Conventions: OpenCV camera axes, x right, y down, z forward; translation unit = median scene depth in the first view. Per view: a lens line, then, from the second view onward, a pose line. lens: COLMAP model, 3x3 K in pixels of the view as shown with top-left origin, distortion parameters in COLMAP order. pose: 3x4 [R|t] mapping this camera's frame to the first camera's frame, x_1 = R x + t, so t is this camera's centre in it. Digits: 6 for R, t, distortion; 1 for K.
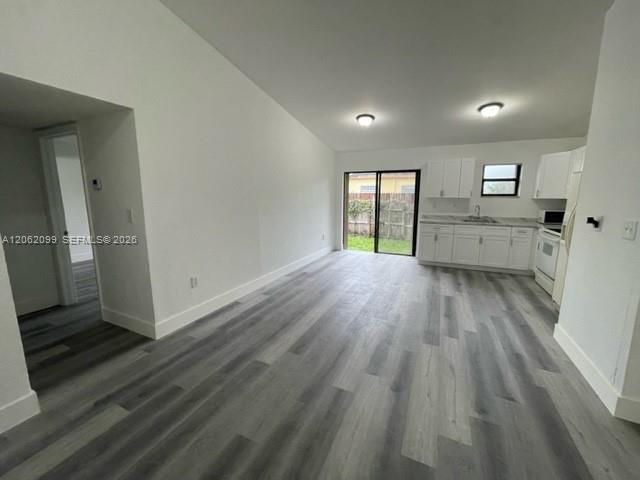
lens RADIAL K [[259.5, 0, 321.2], [0, 259.5, 235.9], [0, 0, 1]] dist [-0.002204, 0.000568]
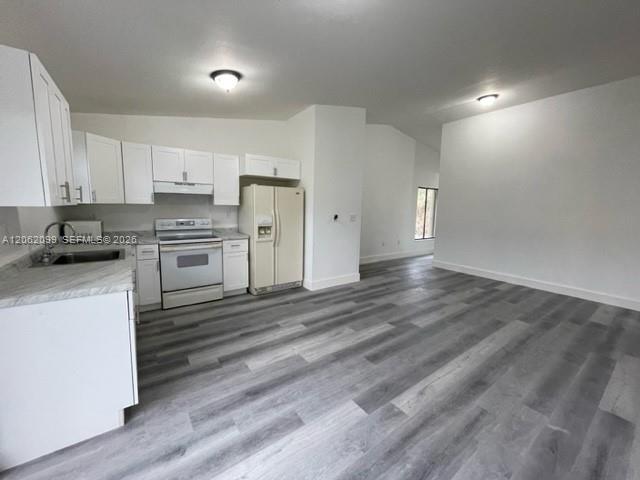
lens RADIAL K [[259.5, 0, 321.2], [0, 259.5, 235.9], [0, 0, 1]] dist [-0.002204, 0.000568]
pose [[-0.870761, -0.082581, 0.484723, 0.047004], [0.050638, 0.965494, 0.255455, -0.187459], [-0.489093, 0.246986, -0.836532, 1.191343]]
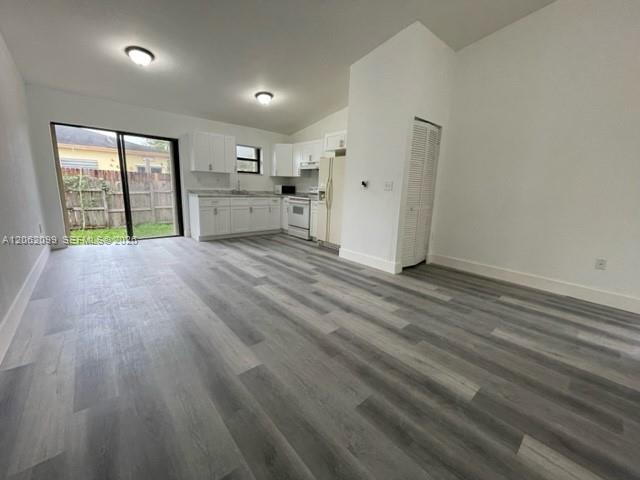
lens RADIAL K [[259.5, 0, 321.2], [0, 259.5, 235.9], [0, 0, 1]] dist [-0.002204, 0.000568]
pose [[0.399875, -0.157921, 0.902863, -0.331067], [0.107370, 0.986334, 0.124967, 0.020491], [-0.910259, 0.046969, 0.411366, 0.222387]]
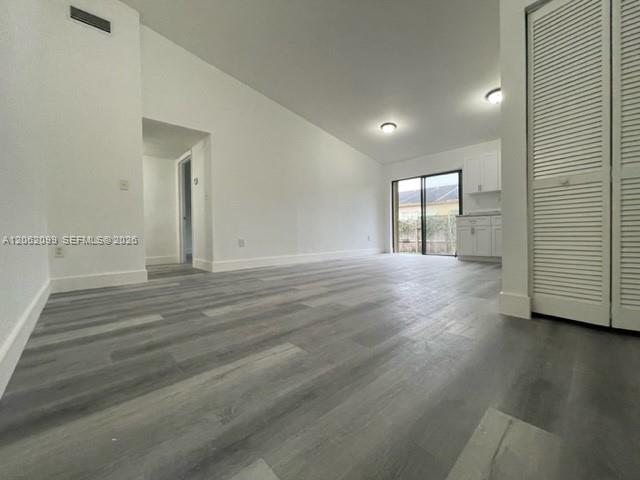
lens RADIAL K [[259.5, 0, 321.2], [0, 259.5, 235.9], [0, 0, 1]] dist [-0.002204, 0.000568]
pose [[0.926631, -0.011894, -0.375785, 0.288555], [-0.041588, 0.990123, -0.133888, 0.187564], [0.373666, 0.139693, 0.916984, -0.114176]]
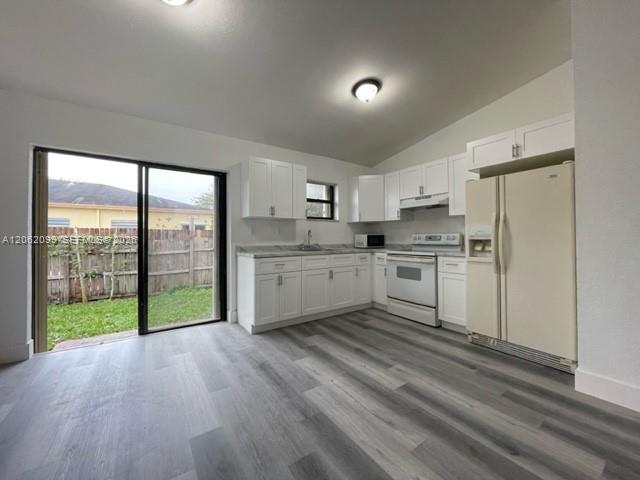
lens RADIAL K [[259.5, 0, 321.2], [0, 259.5, 235.9], [0, 0, 1]] dist [-0.002204, 0.000568]
pose [[0.510148, 0.003585, 0.860079, -0.028412], [0.140974, 0.986119, -0.087728, -0.029471], [-0.848455, 0.166003, 0.502561, 0.618410]]
